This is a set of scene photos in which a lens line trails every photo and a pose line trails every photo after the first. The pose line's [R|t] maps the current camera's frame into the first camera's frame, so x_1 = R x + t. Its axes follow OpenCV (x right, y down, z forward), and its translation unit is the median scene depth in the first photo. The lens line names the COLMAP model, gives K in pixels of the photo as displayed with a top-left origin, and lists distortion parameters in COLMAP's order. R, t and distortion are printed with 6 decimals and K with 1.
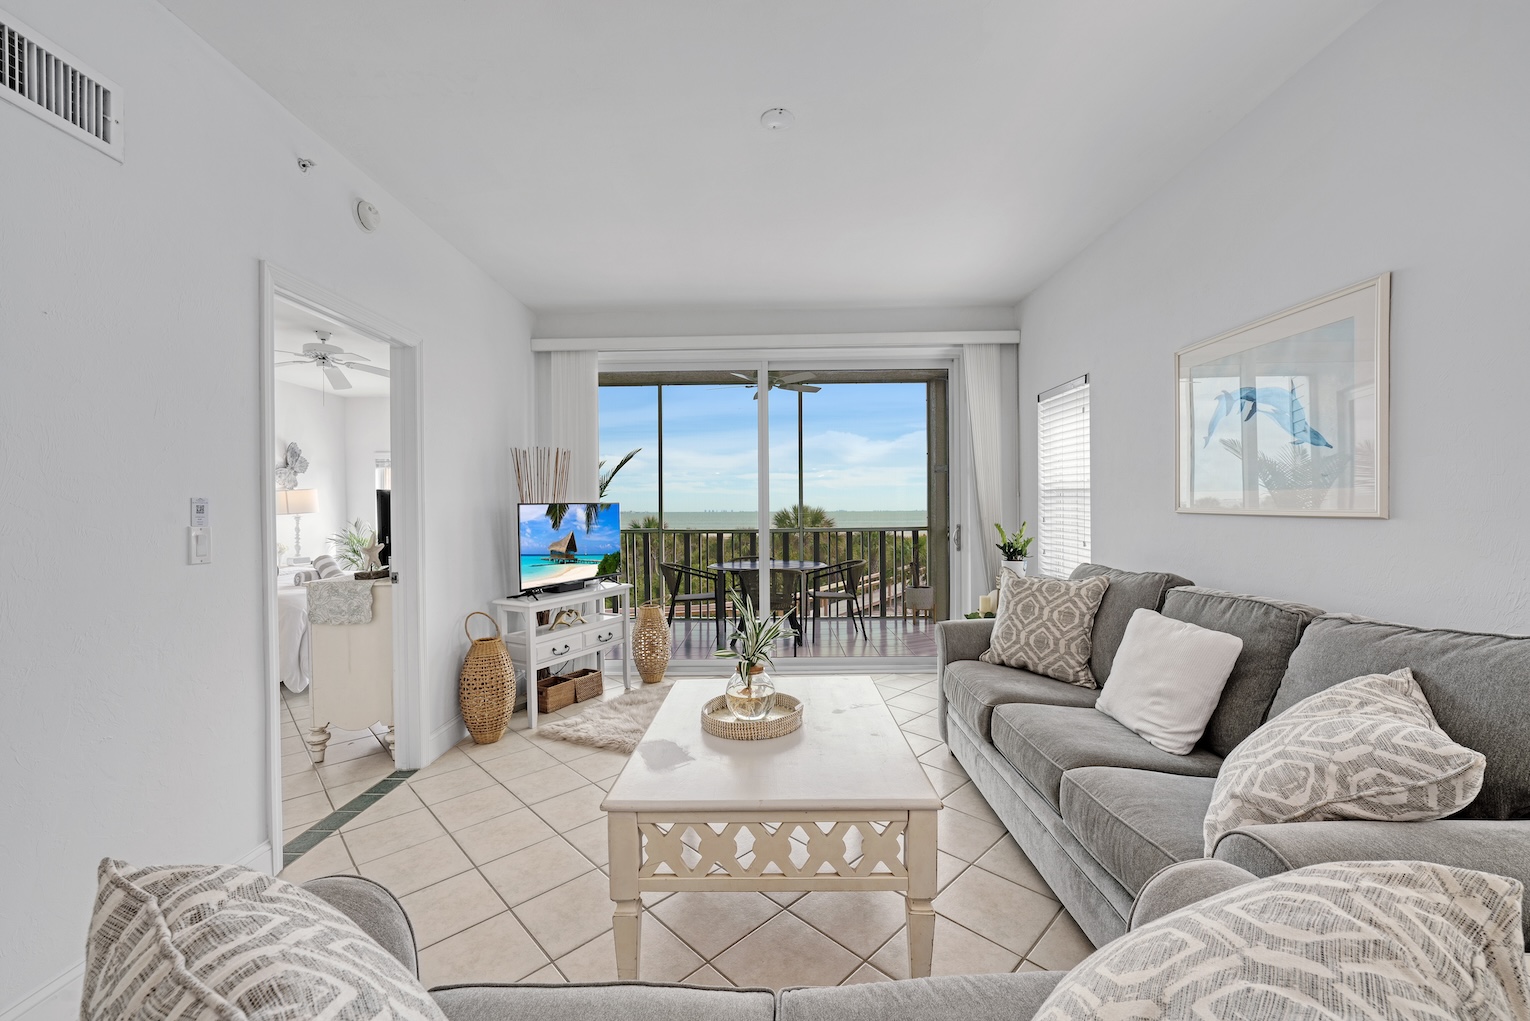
lens RADIAL K [[627.2, 0, 765.2], [0, 627.2, 507.1], [0, 0, 1]] dist [-0.000463, -0.000272]
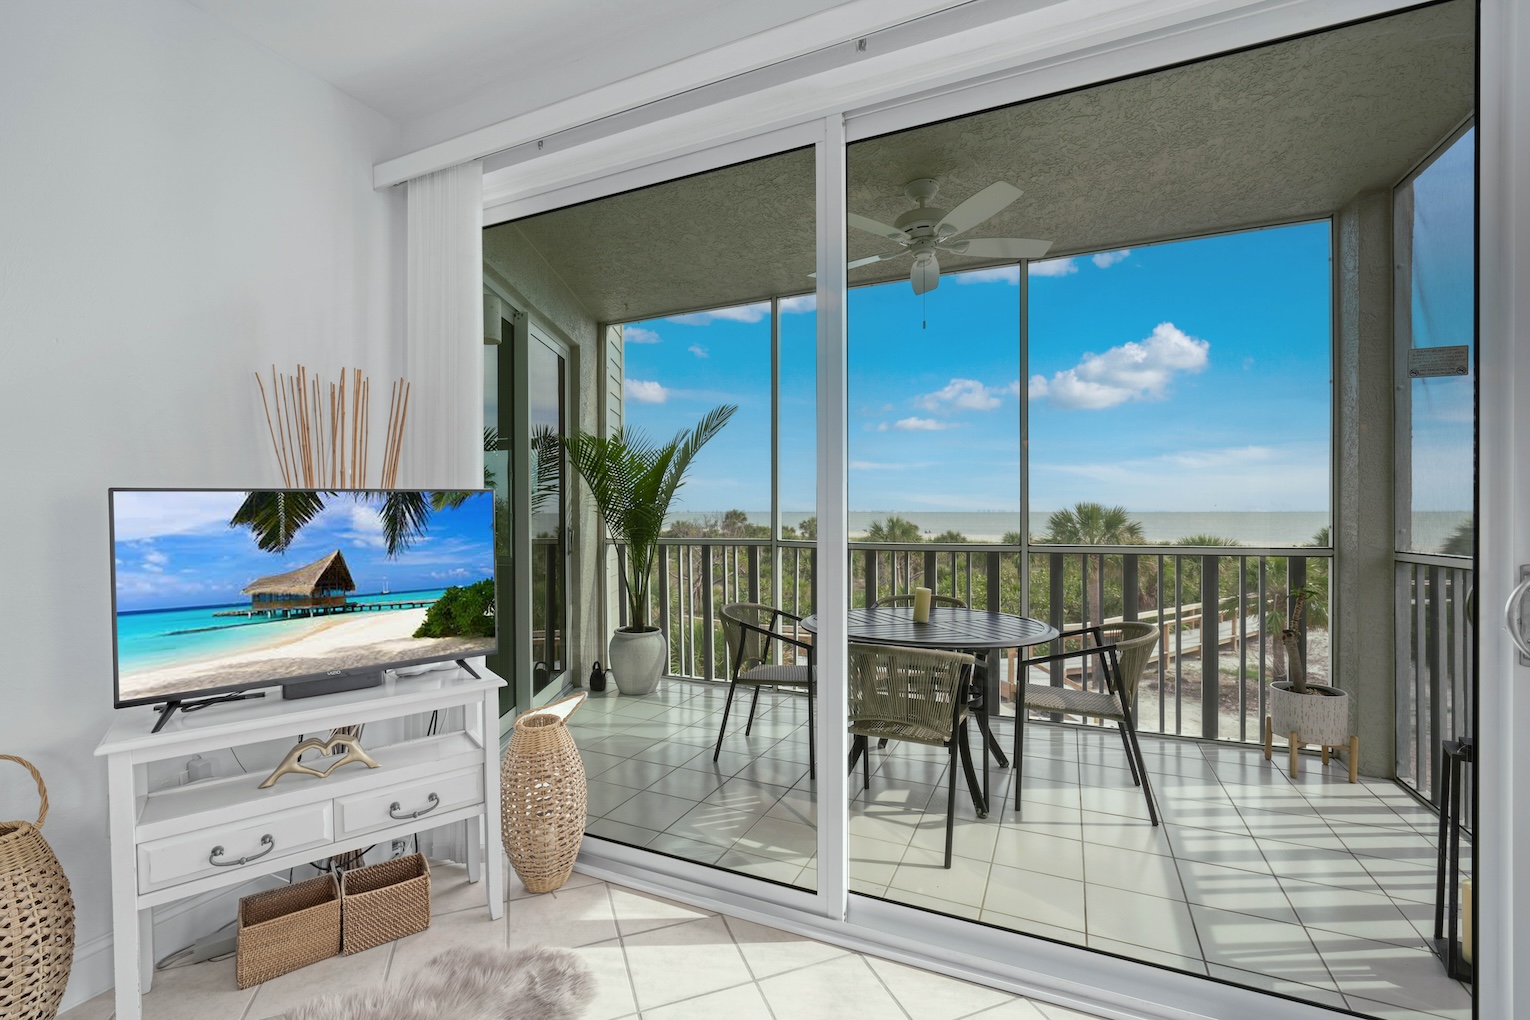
lens RADIAL K [[627.2, 0, 765.2], [0, 627.2, 506.6], [0, 0, 1]] dist [-0.000463, -0.000272]
pose [[0.904560, 0.000734, -0.426345, 0.104426], [-0.001464, 0.999998, -0.001386, 0.002714], [0.426343, 0.001878, 0.904560, 0.518408]]
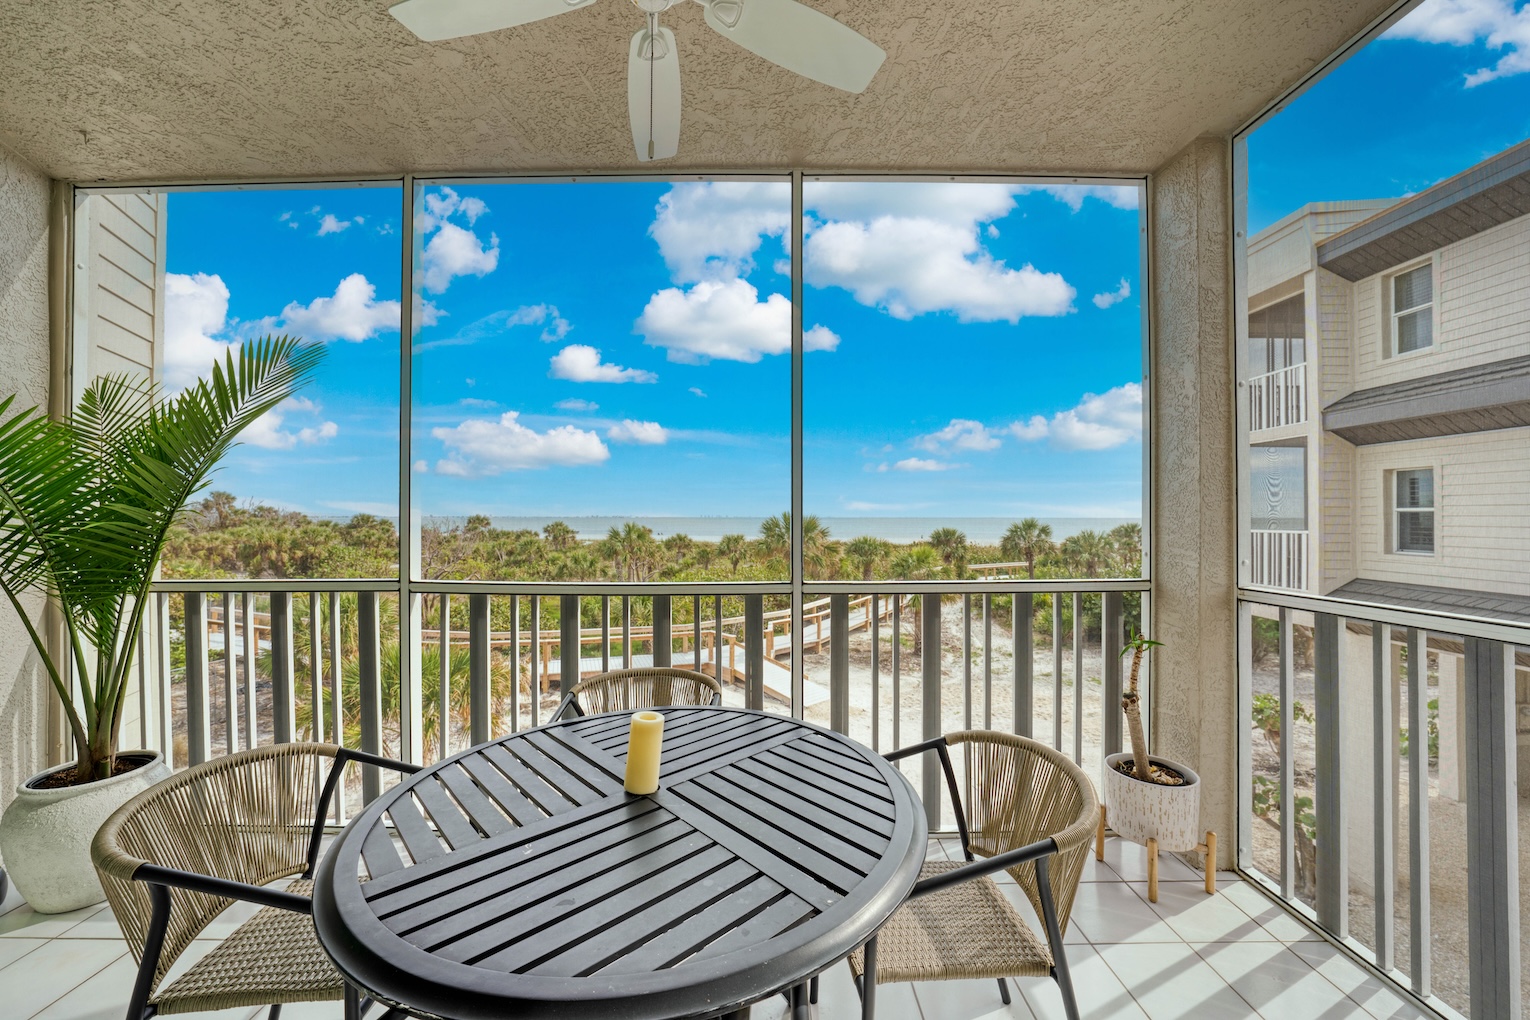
lens RADIAL K [[548.2, 0, 772.5], [0, 548.2, 509.0], [0, 0, 1]] dist [0.000398, 0.000051]
pose [[0.999884, 0.004110, 0.014682, 0.050536], [-0.003972, 0.999948, -0.009432, -0.007128], [-0.014720, 0.009372, 0.999848, 0.798802]]
